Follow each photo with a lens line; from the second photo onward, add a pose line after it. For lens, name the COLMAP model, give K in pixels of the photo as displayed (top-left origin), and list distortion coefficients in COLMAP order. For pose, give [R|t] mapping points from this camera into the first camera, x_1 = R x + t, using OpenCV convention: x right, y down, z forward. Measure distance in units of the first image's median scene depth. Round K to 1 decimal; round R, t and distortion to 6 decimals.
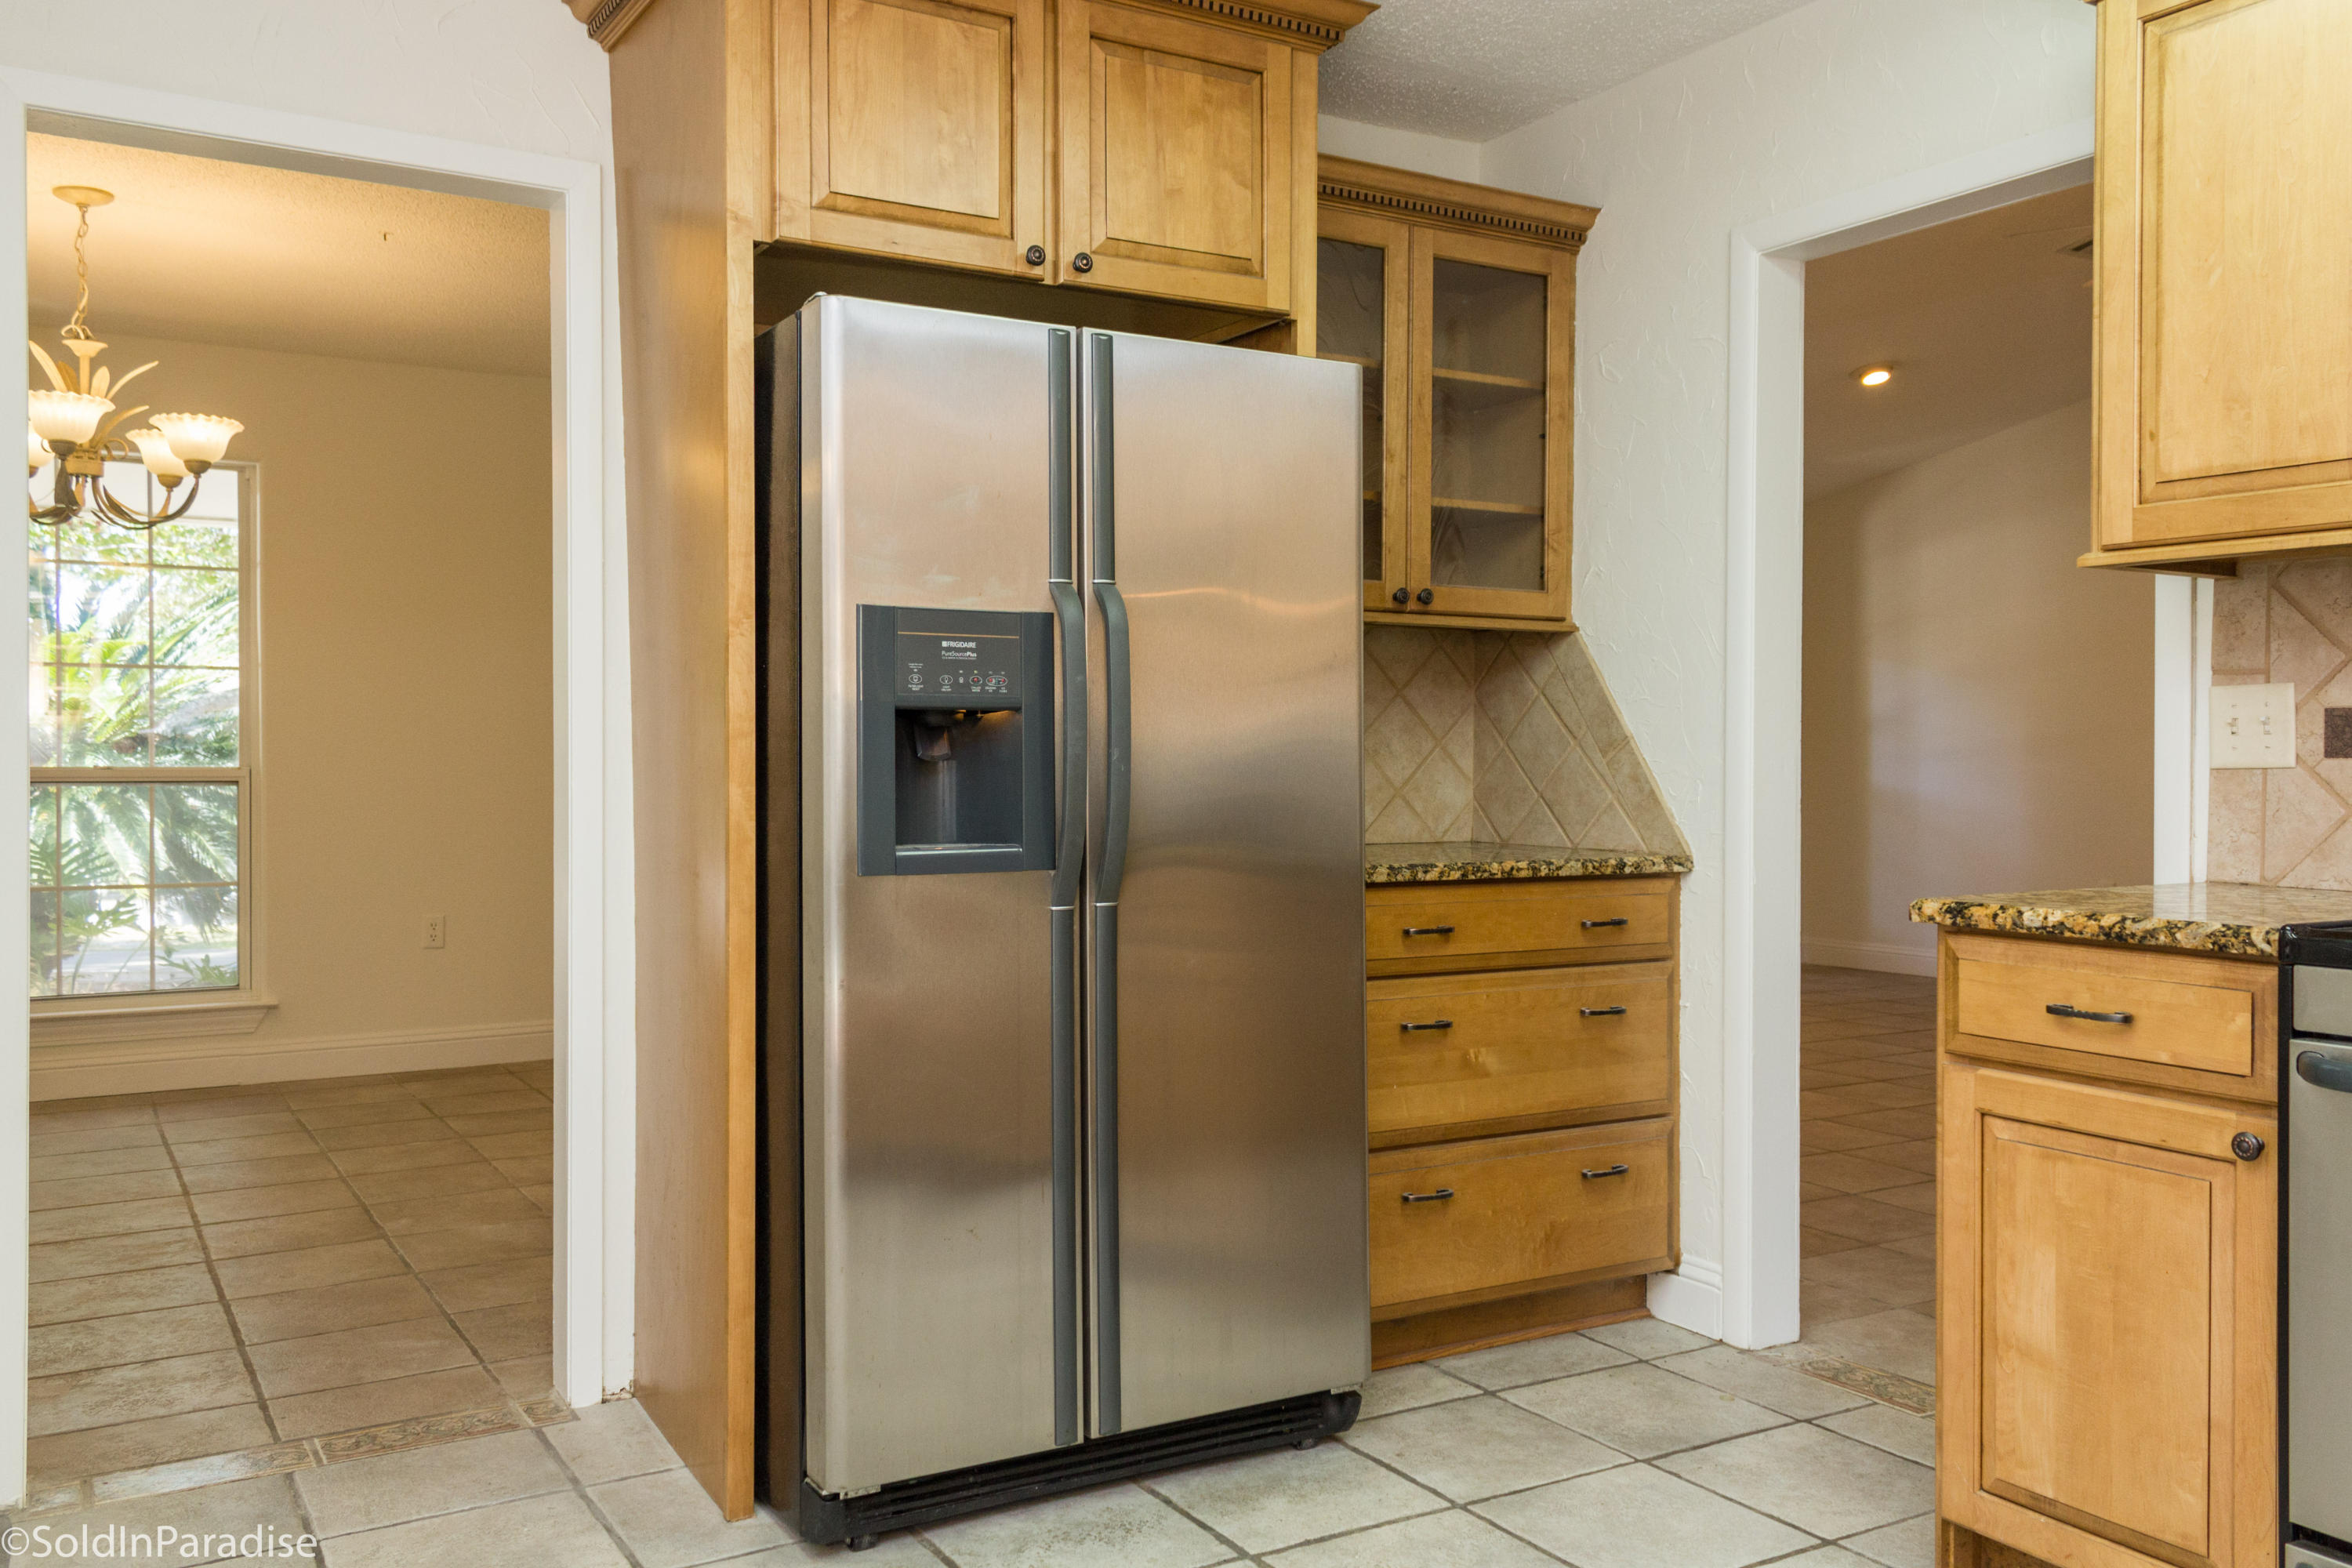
lens RADIAL K [[1907.6, 0, 1171.0], [0, 1907.6, 761.8], [0, 0, 1]] dist [0.040673, -0.002786]
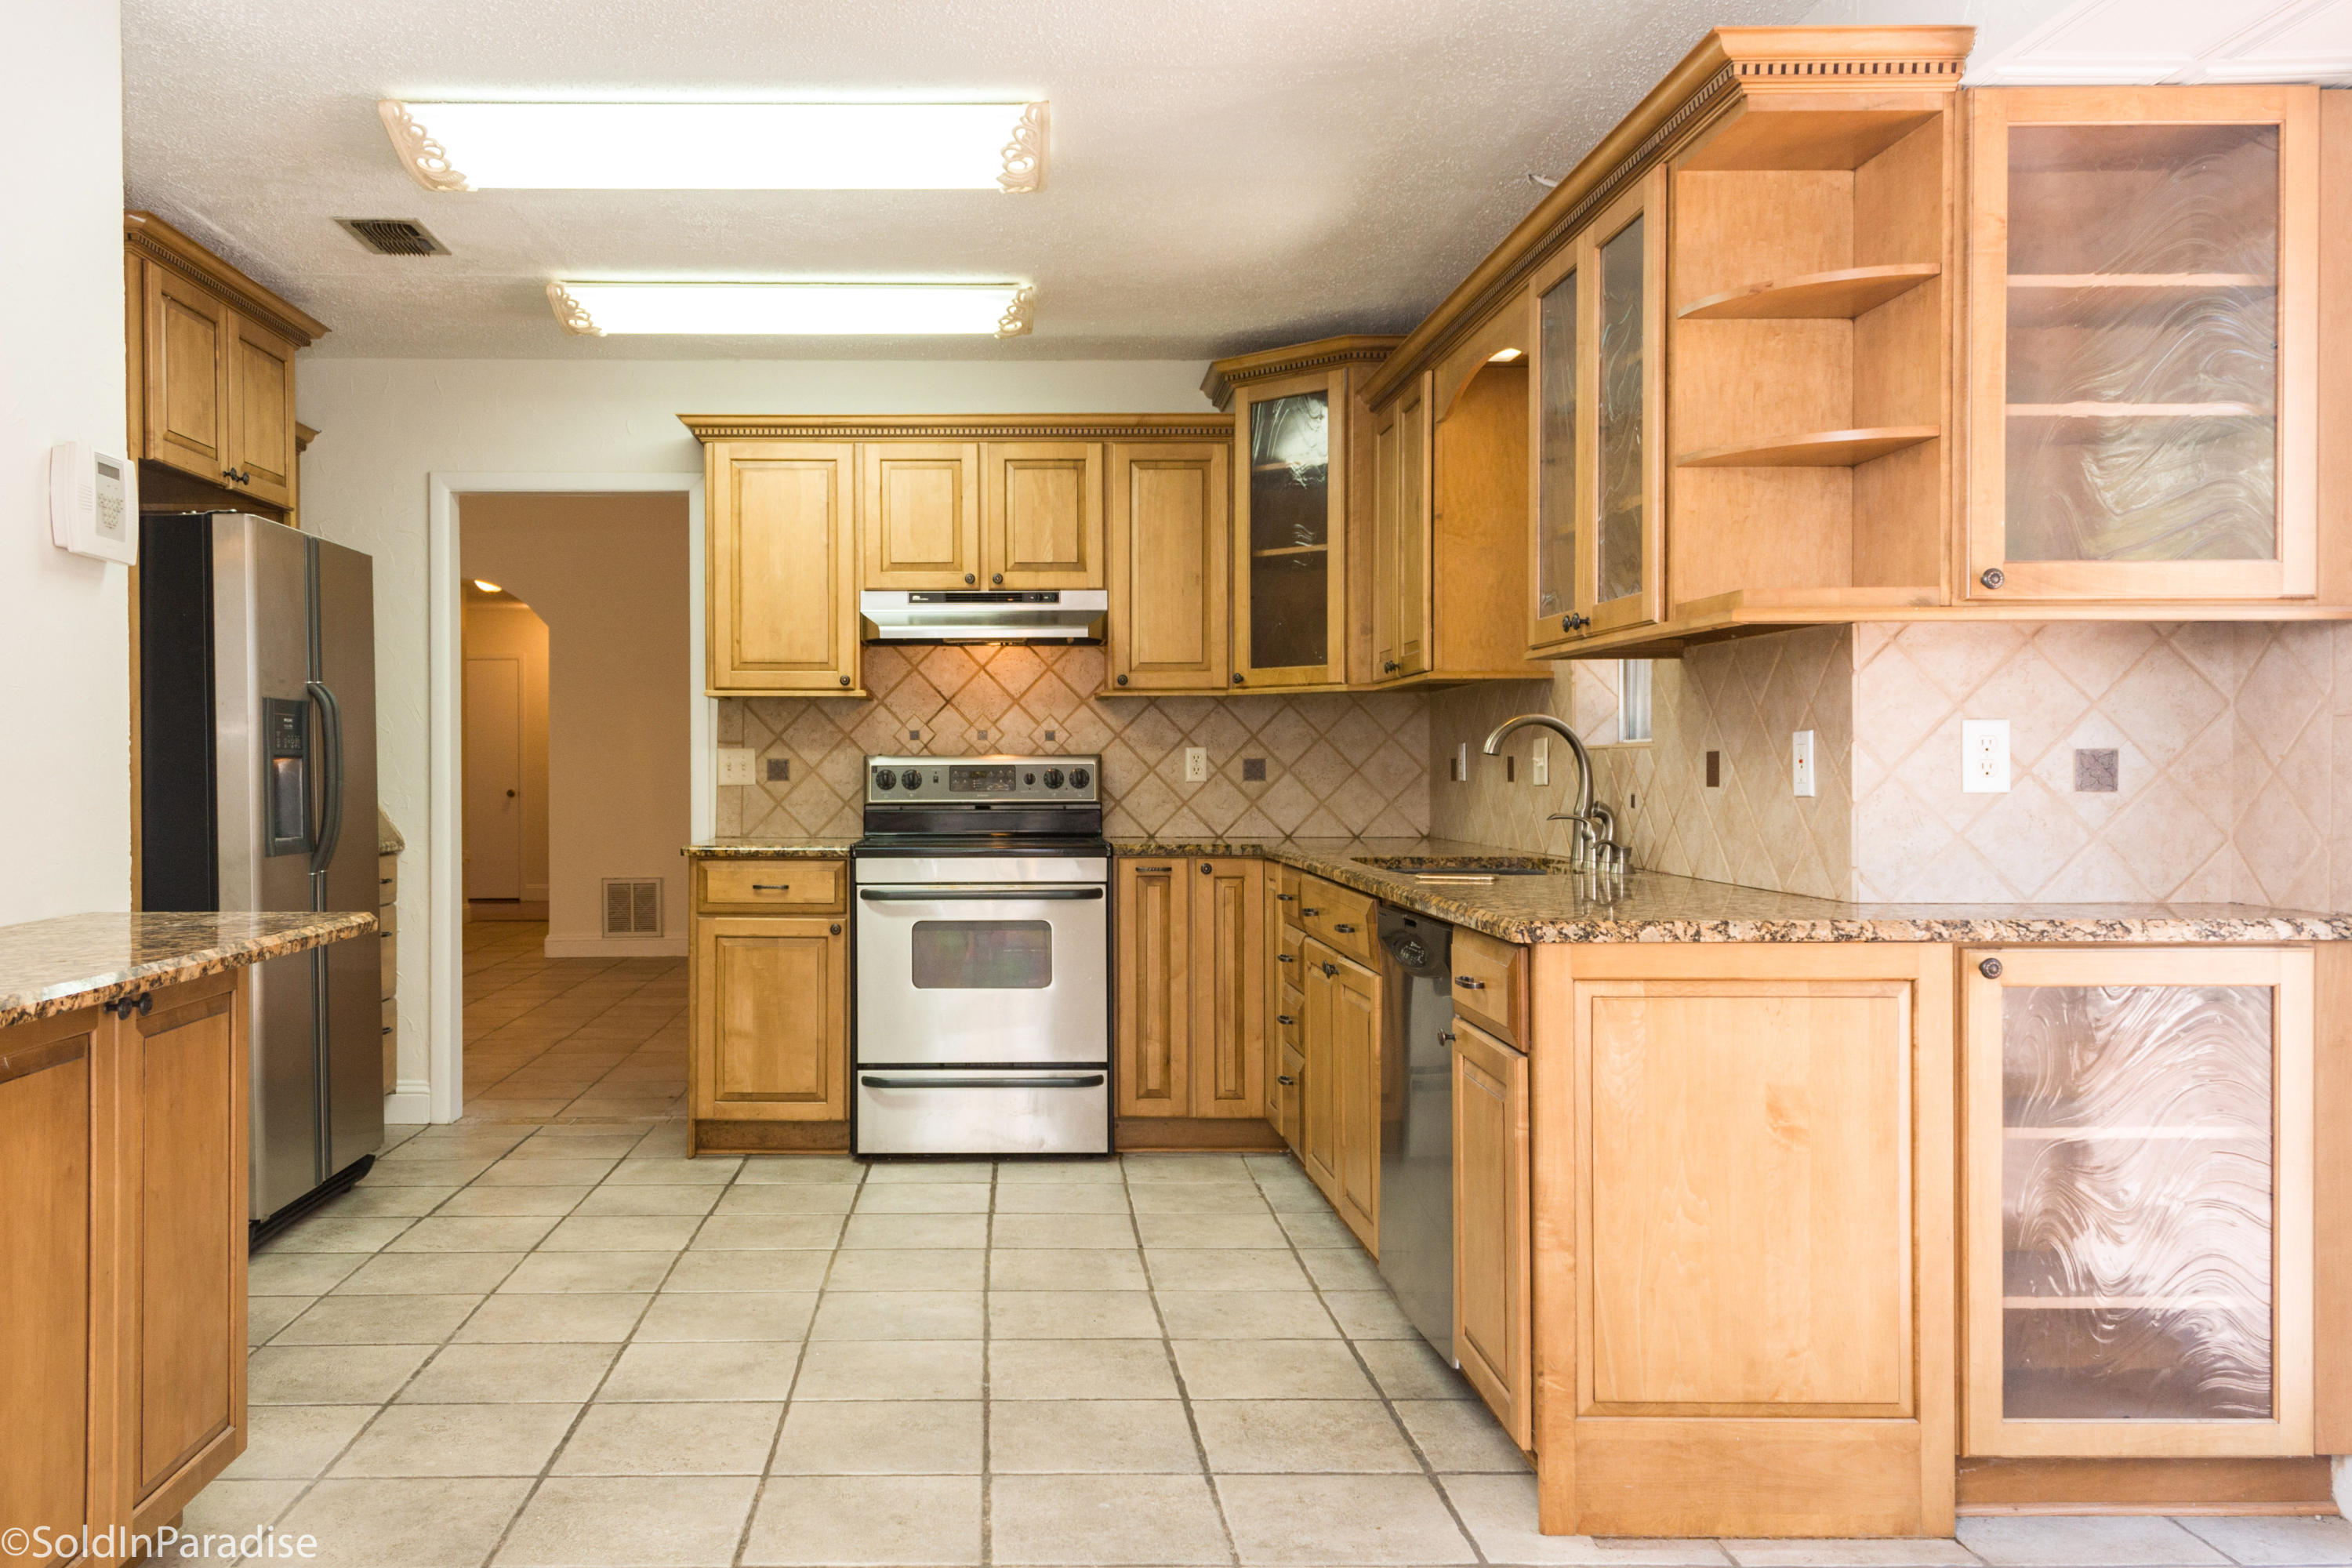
lens RADIAL K [[1952.2, 0, 1017.8], [0, 1952.2, 796.9], [0, 0, 1]] dist [0.073491, -0.099157]
pose [[0.500561, -0.016150, 0.865551, -1.393047], [0.005808, 0.999866, 0.015297, -0.018049], [-0.865682, -0.002630, 0.500588, -0.471995]]
